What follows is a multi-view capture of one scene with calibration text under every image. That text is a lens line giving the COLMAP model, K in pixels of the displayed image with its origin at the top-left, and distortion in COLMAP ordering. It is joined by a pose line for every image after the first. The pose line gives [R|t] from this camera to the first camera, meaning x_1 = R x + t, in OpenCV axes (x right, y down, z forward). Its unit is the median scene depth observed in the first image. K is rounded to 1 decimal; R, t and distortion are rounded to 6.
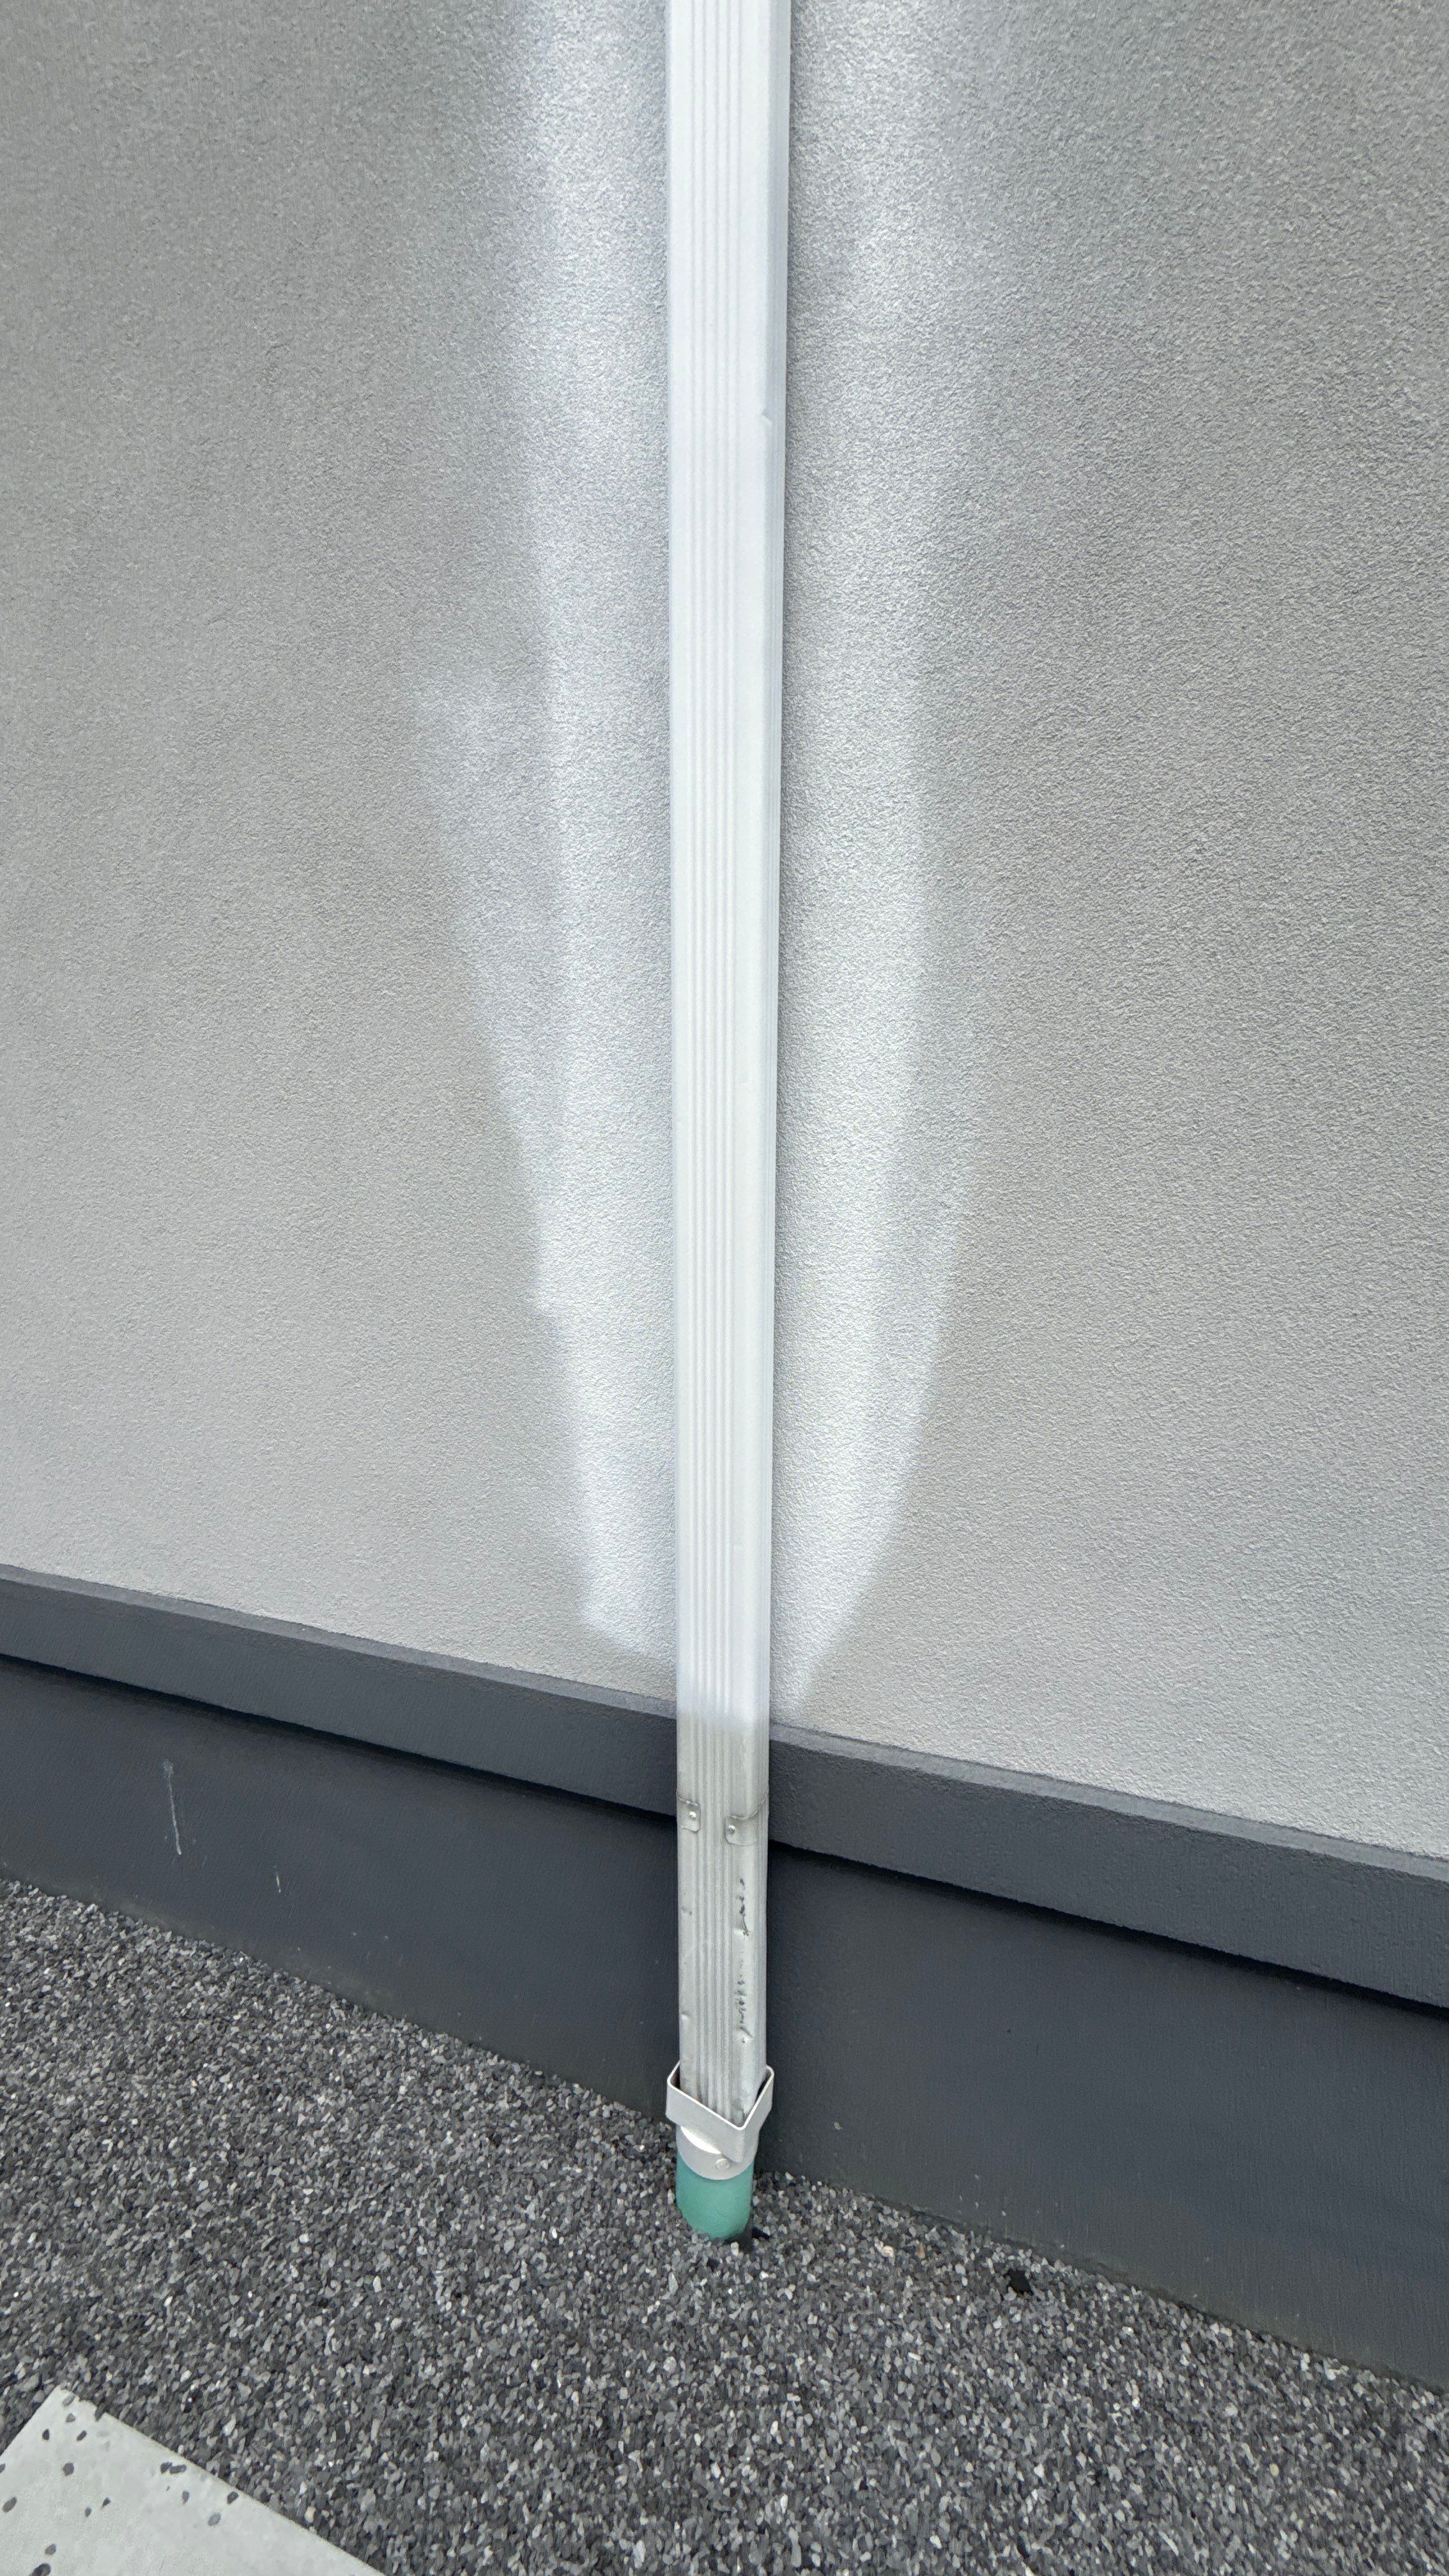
lens RADIAL K [[1015.3, 0, 724.5], [0, 1015.3, 1288.0], [0, 0, 1]] dist [-0.001661, -0.000080]
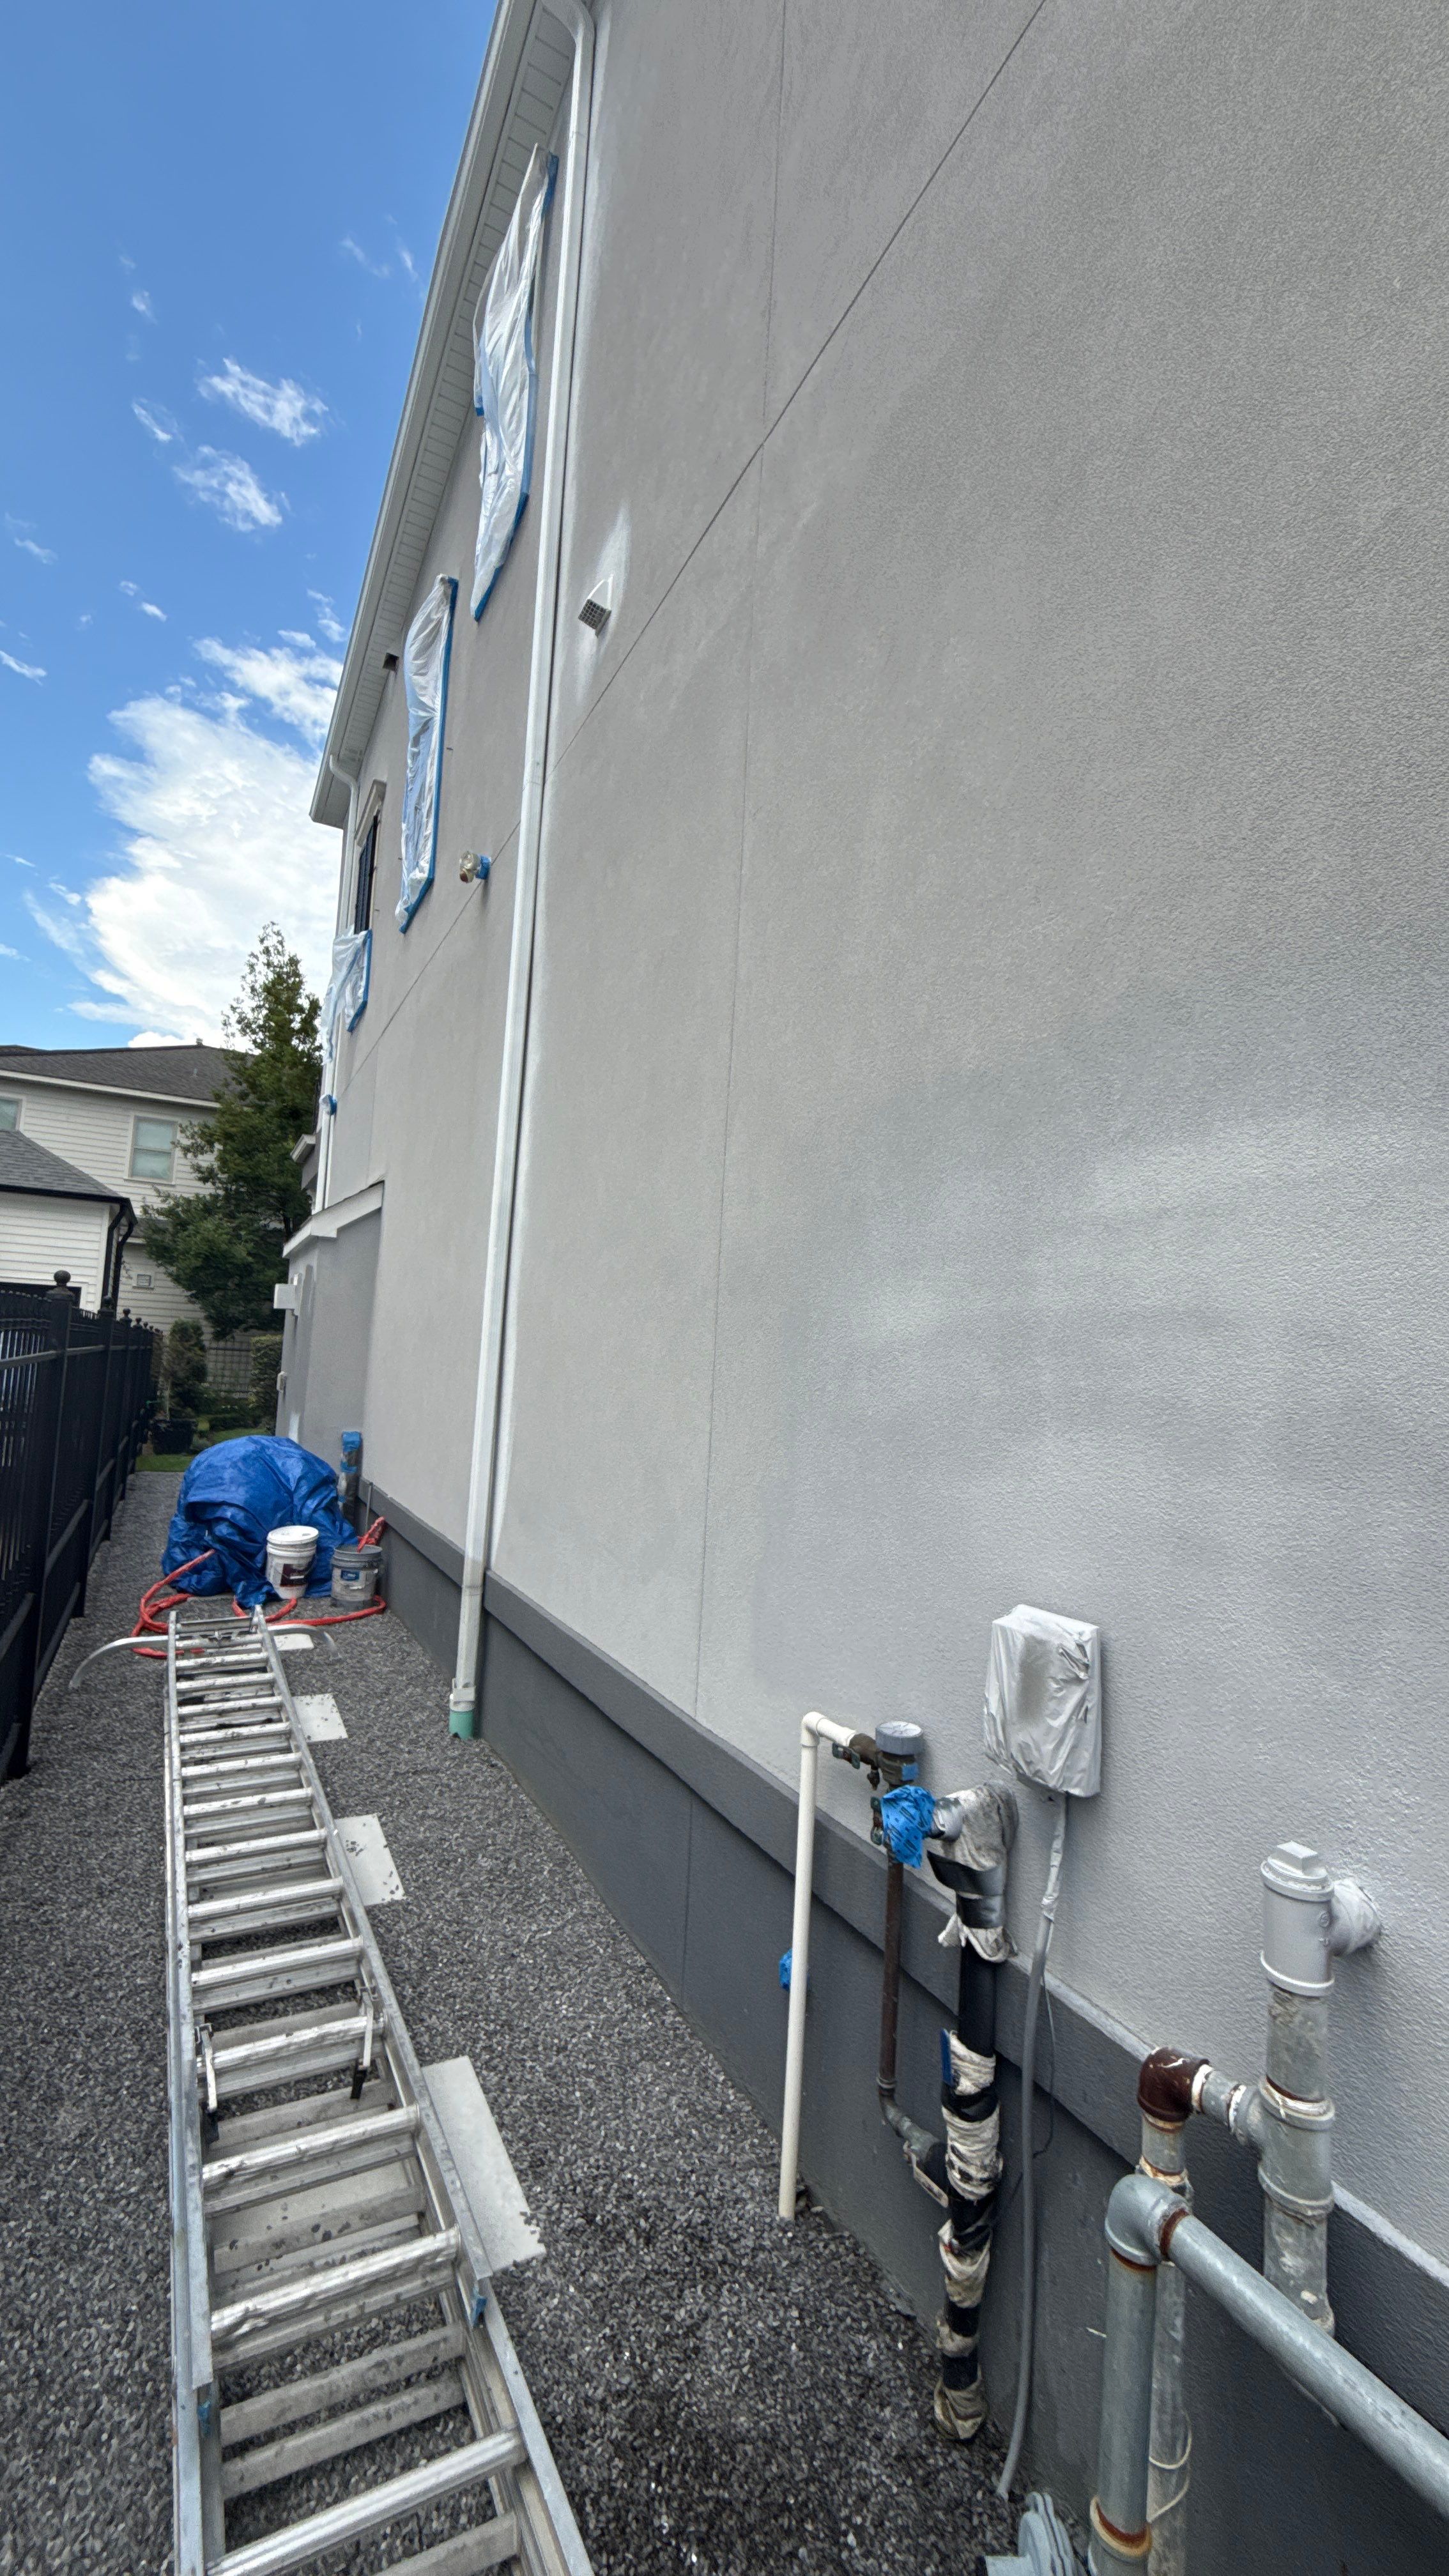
lens RADIAL K [[1015.3, 0, 724.5], [0, 1015.3, 1288.0], [0, 0, 1]] dist [-0.001661, -0.000080]
pose [[0.732127, -0.015060, -0.681002, 1.427188], [-0.187295, 0.956770, -0.222514, 0.071690], [0.654913, 0.290457, 0.697656, -0.535050]]
